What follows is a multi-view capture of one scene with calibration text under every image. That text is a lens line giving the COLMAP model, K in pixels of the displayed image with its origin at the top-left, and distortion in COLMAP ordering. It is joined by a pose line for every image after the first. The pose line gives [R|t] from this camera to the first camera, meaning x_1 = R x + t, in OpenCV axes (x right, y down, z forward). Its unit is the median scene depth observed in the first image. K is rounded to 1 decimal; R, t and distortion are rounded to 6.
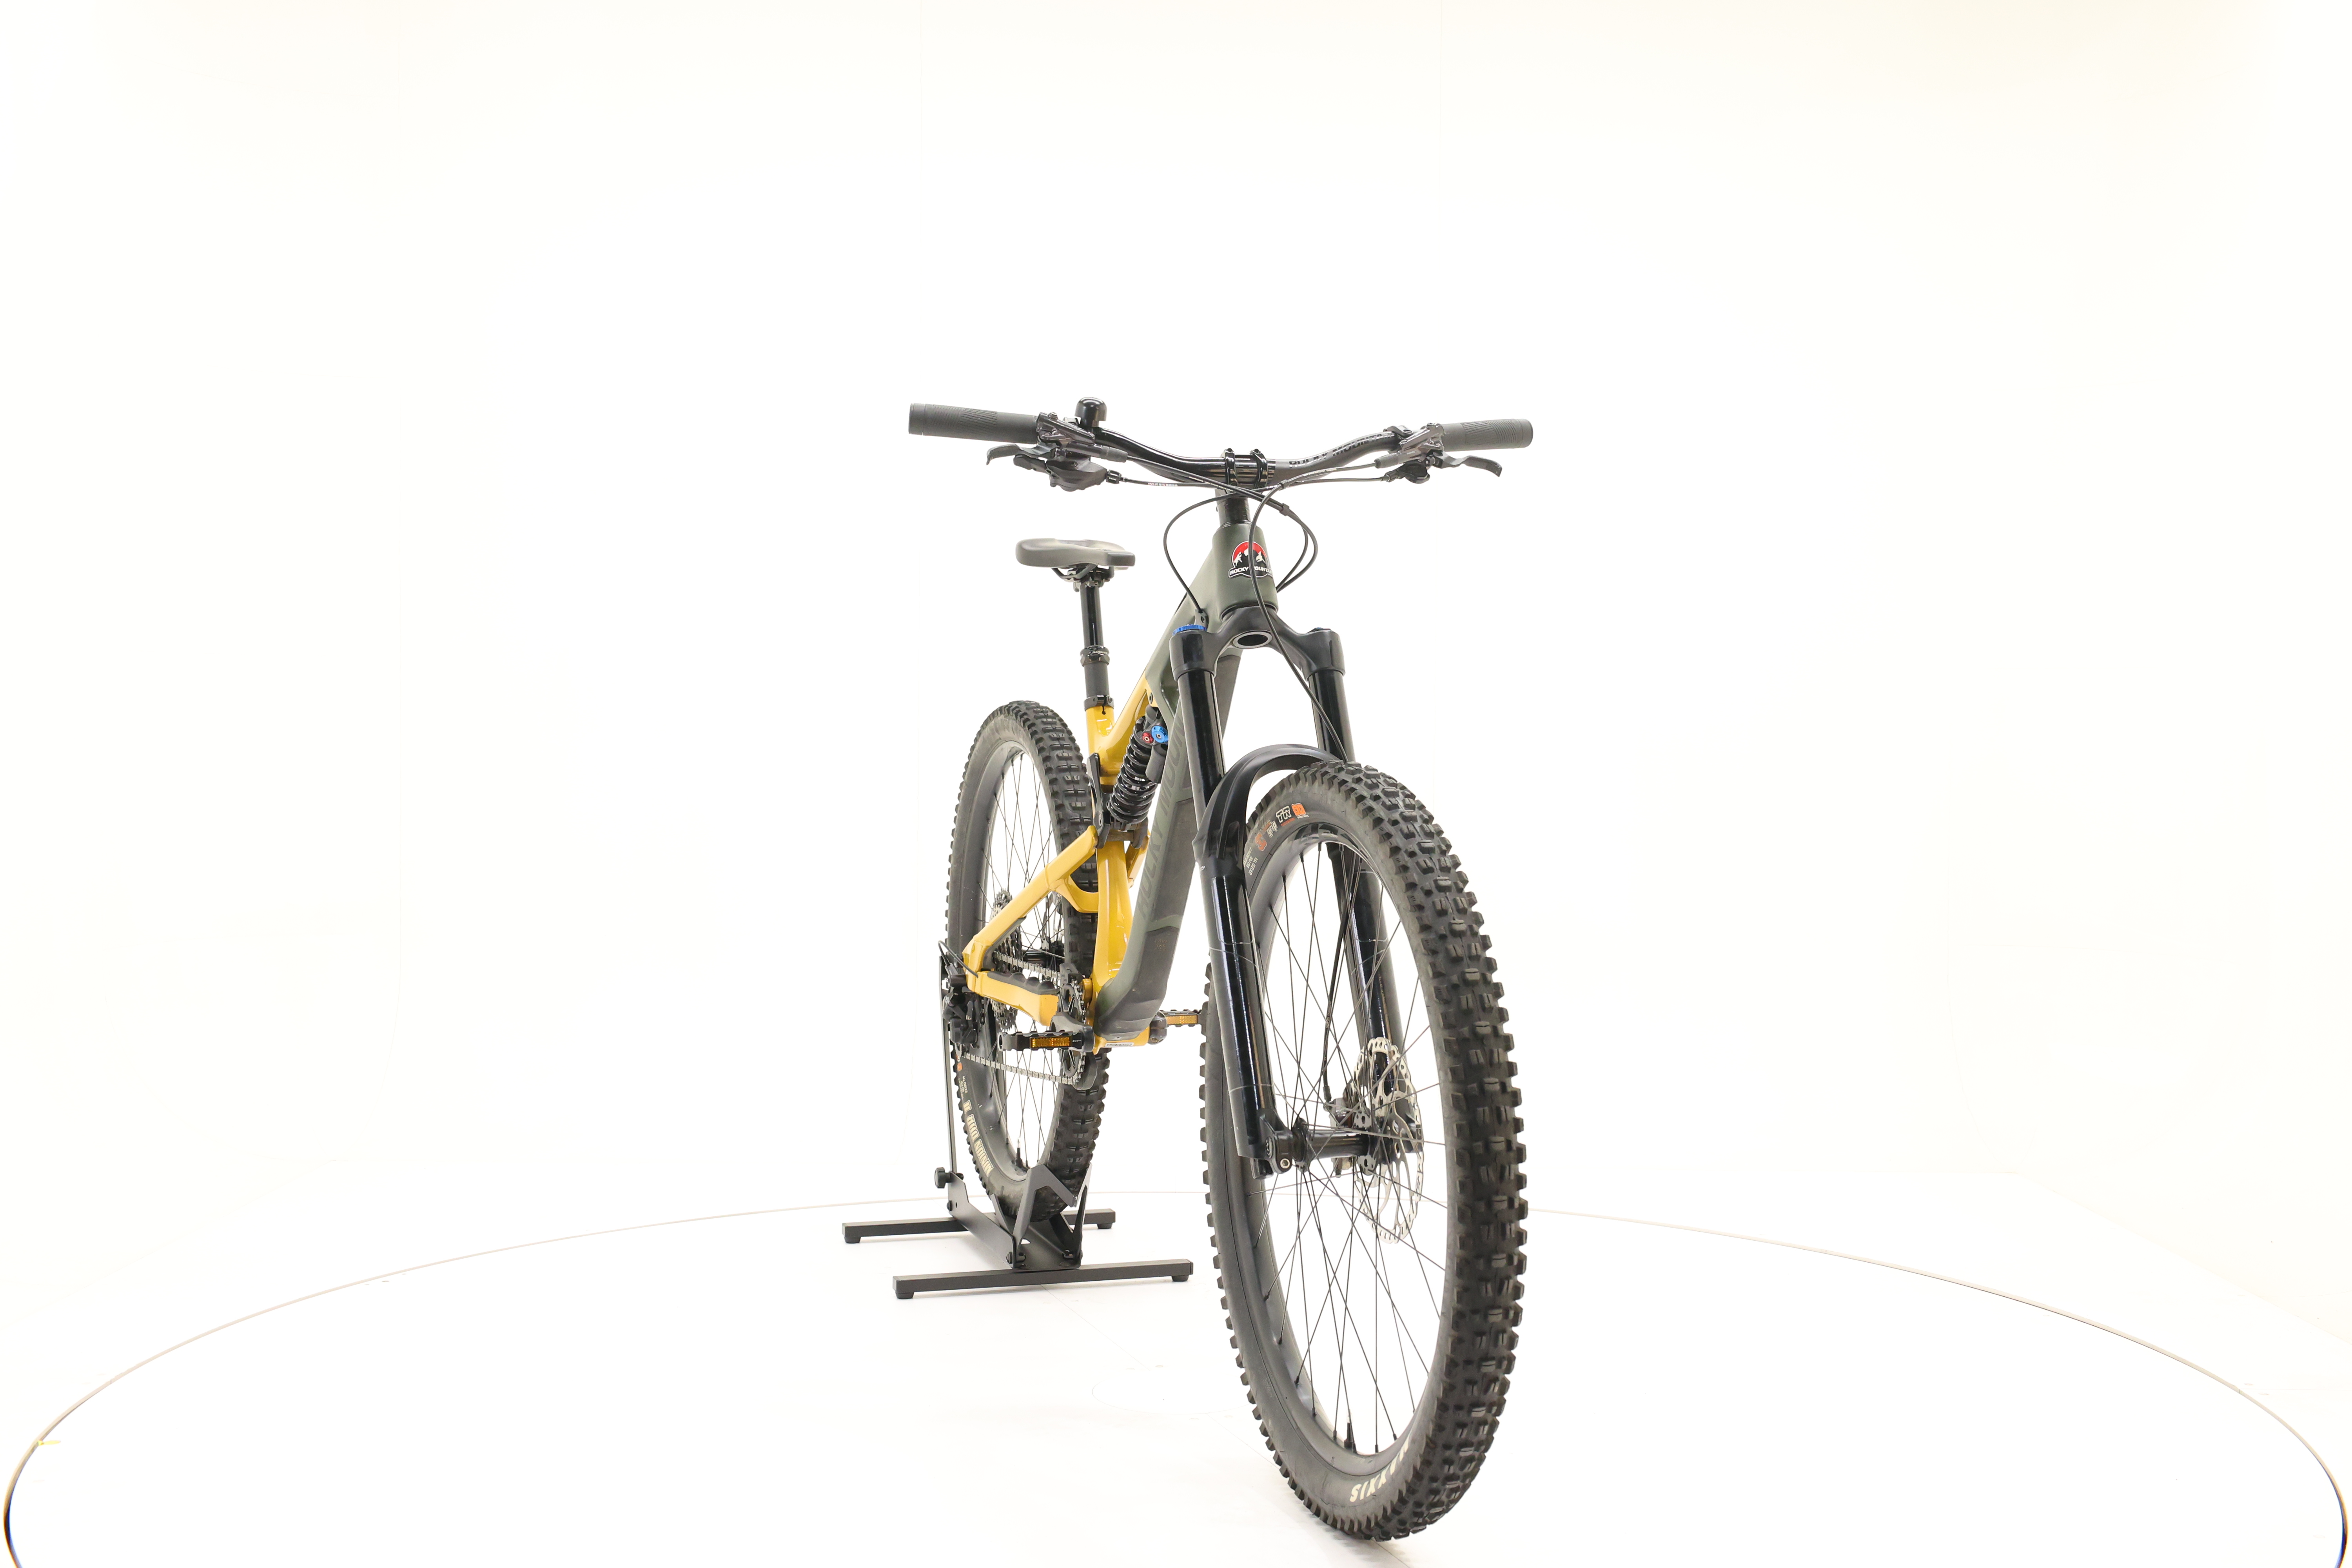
lens RADIAL K [[2529.0, 0, 1171.3], [0, 2529.0, 732.1], [0, 0, 1]] dist [-0.014652, 0.015909]
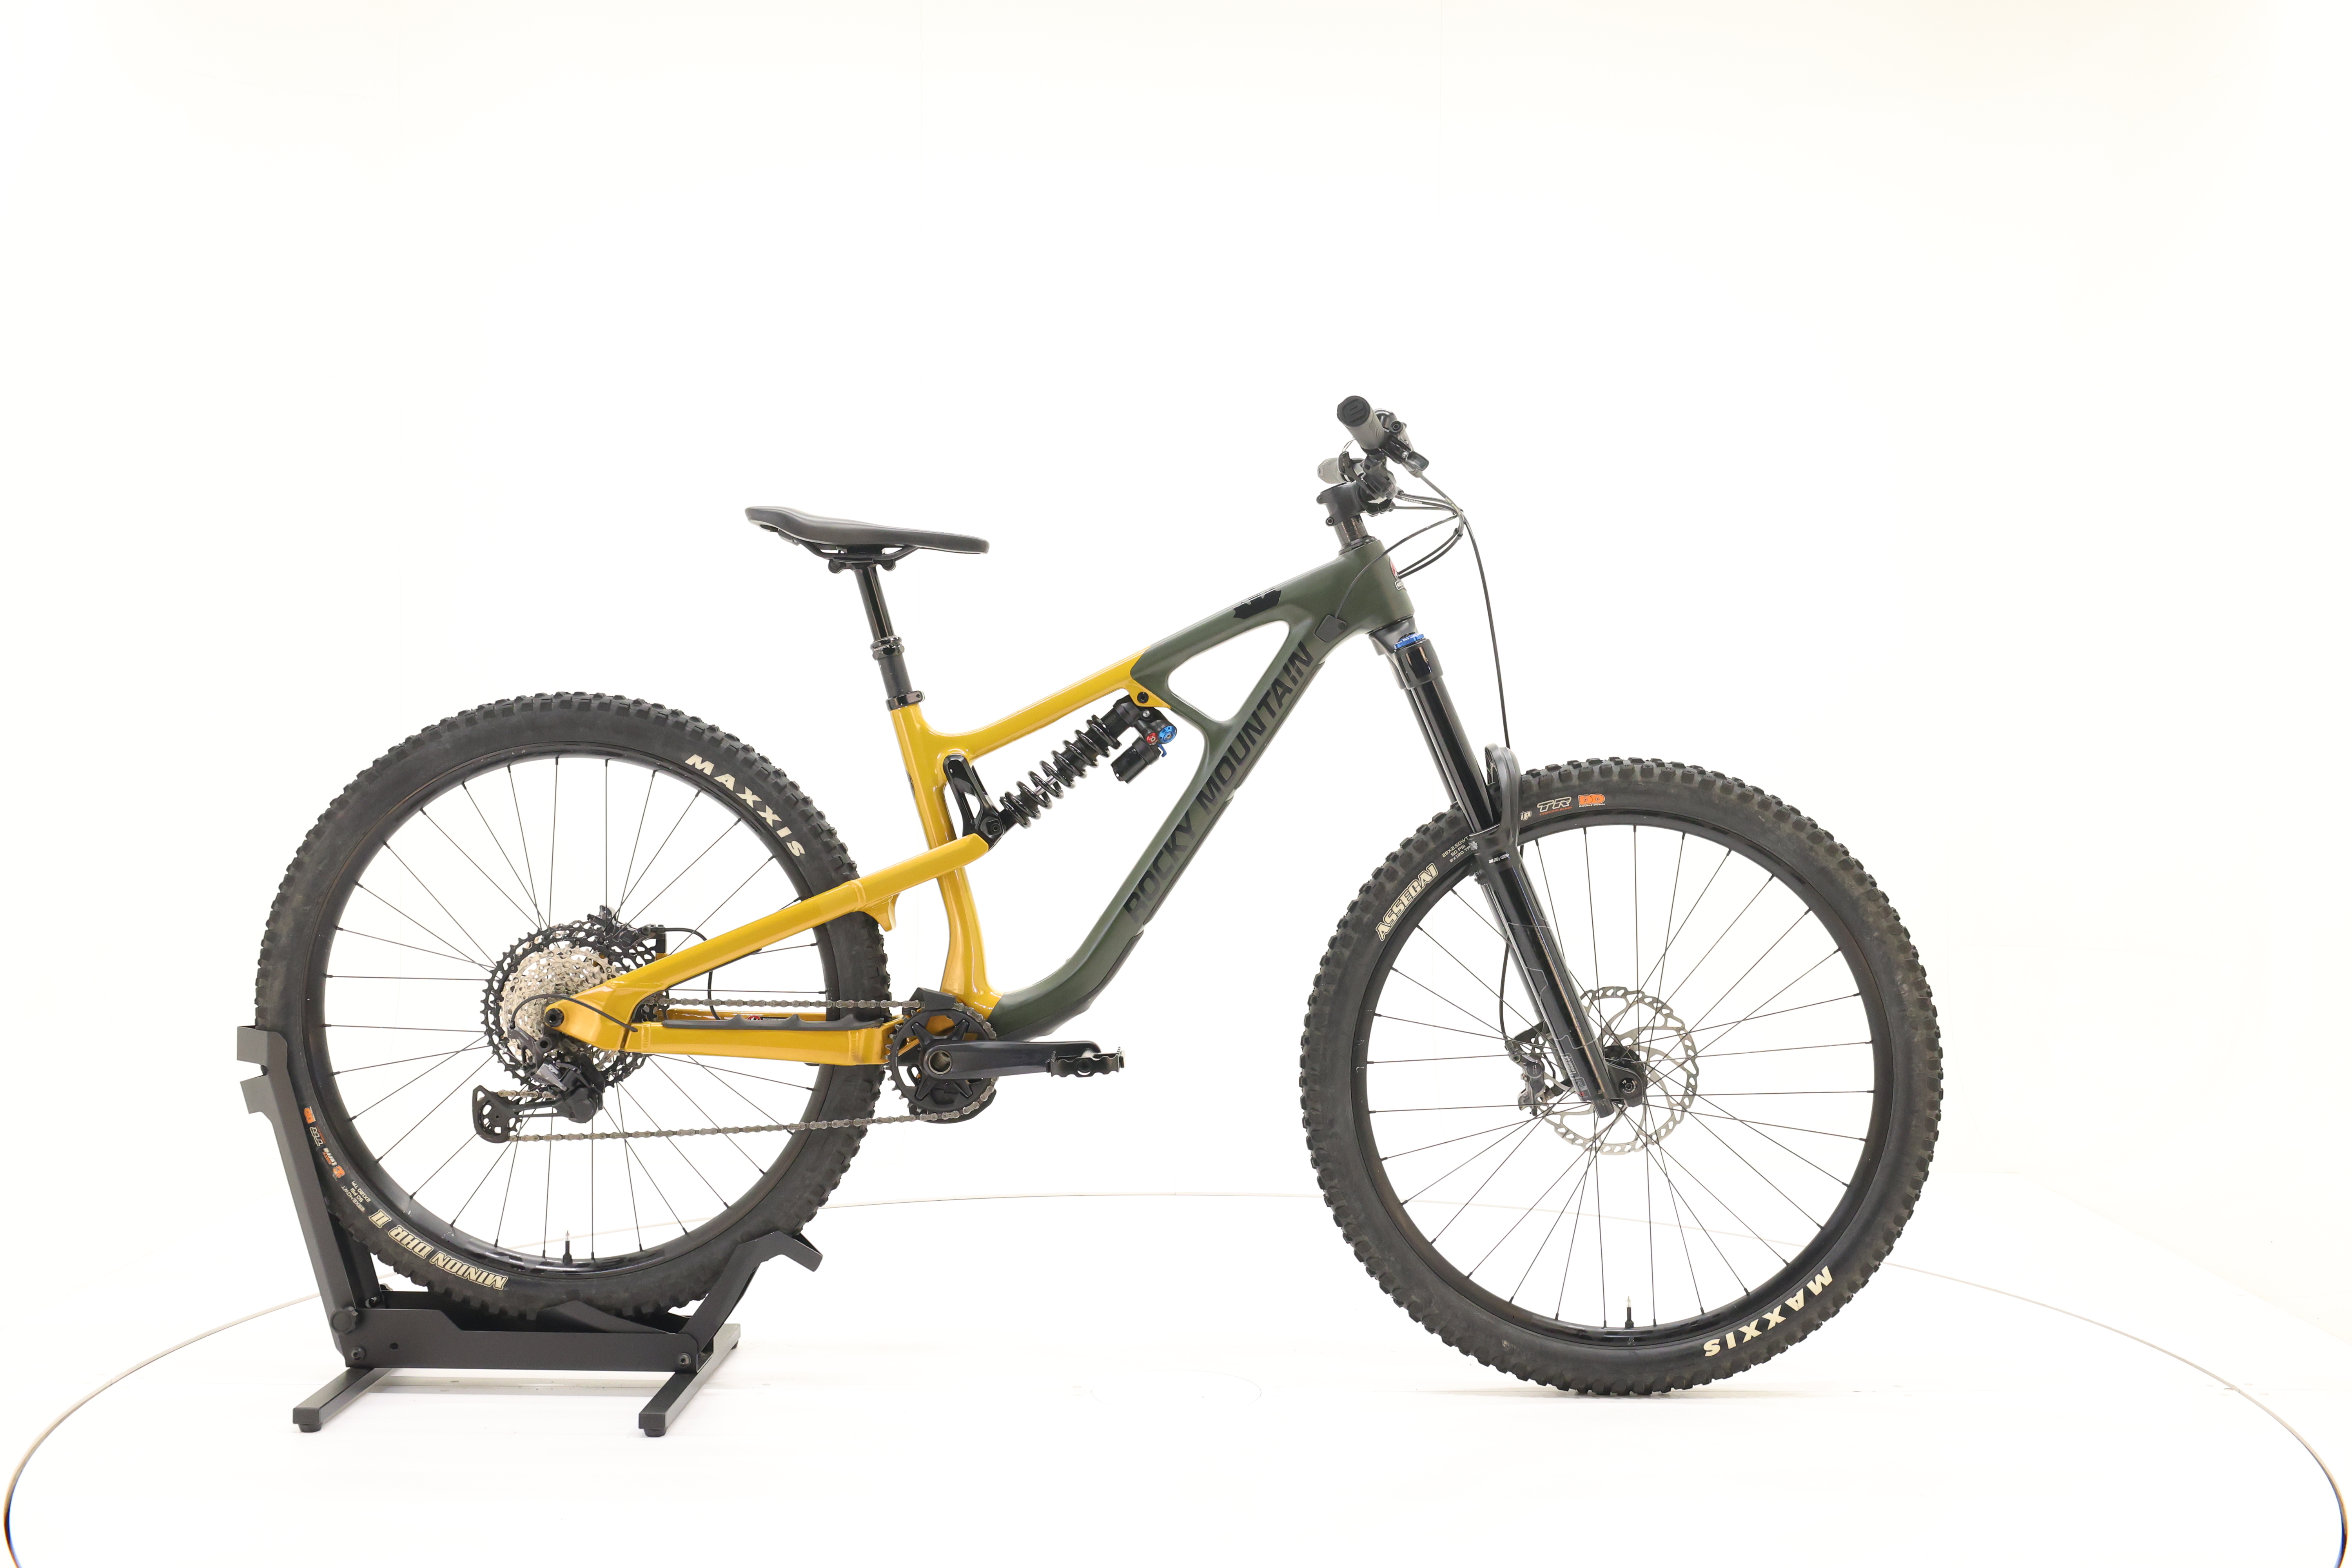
lens RADIAL K [[2529.0, 0, 1171.3], [0, 2529.0, 732.1], [0, 0, 1]] dist [-0.014652, 0.015909]
pose [[0.319235, -0.002427, 0.947672, -1.001475], [-0.002502, 0.999991, 0.003404, -0.003629], [-0.947672, -0.003458, 0.319226, 0.724113]]
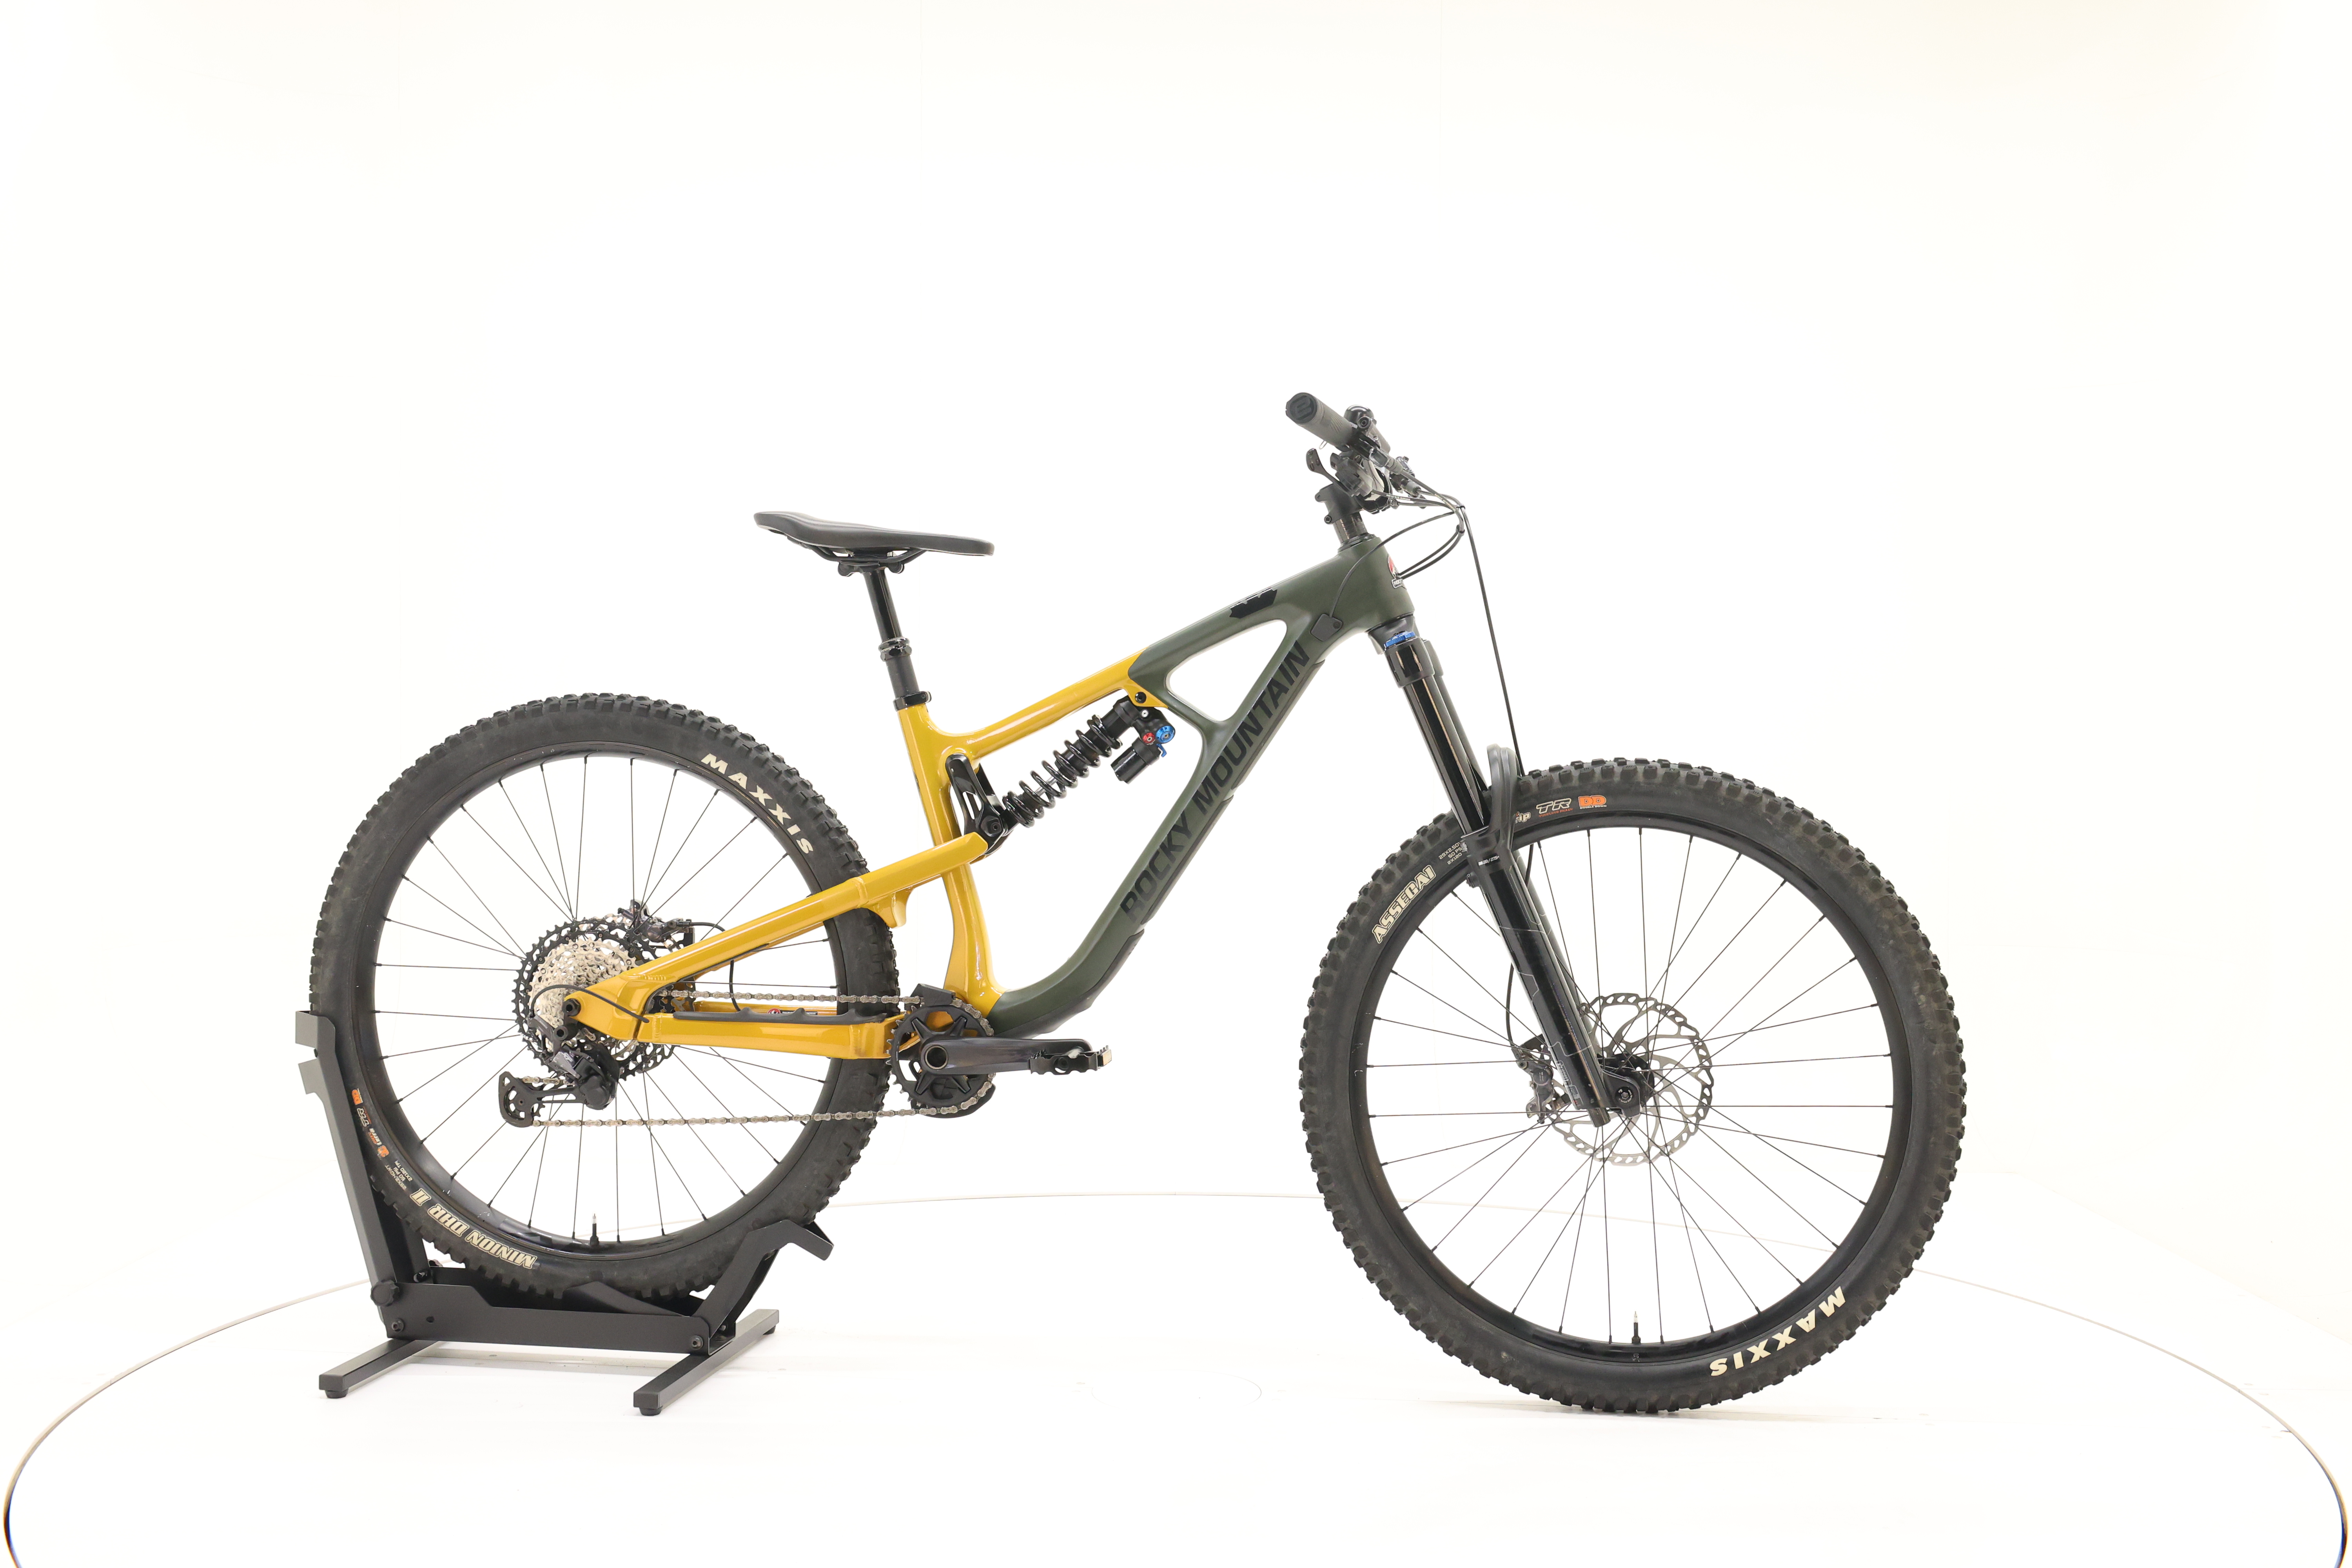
lens RADIAL K [[2529.0, 0, 1171.3], [0, 2529.0, 732.1], [0, 0, 1]] dist [-0.014652, 0.015909]
pose [[0.454236, -0.001332, 0.890880, -0.941814], [-0.002172, 0.999994, 0.002602, -0.002763], [-0.890879, -0.003117, 0.454230, 0.580908]]
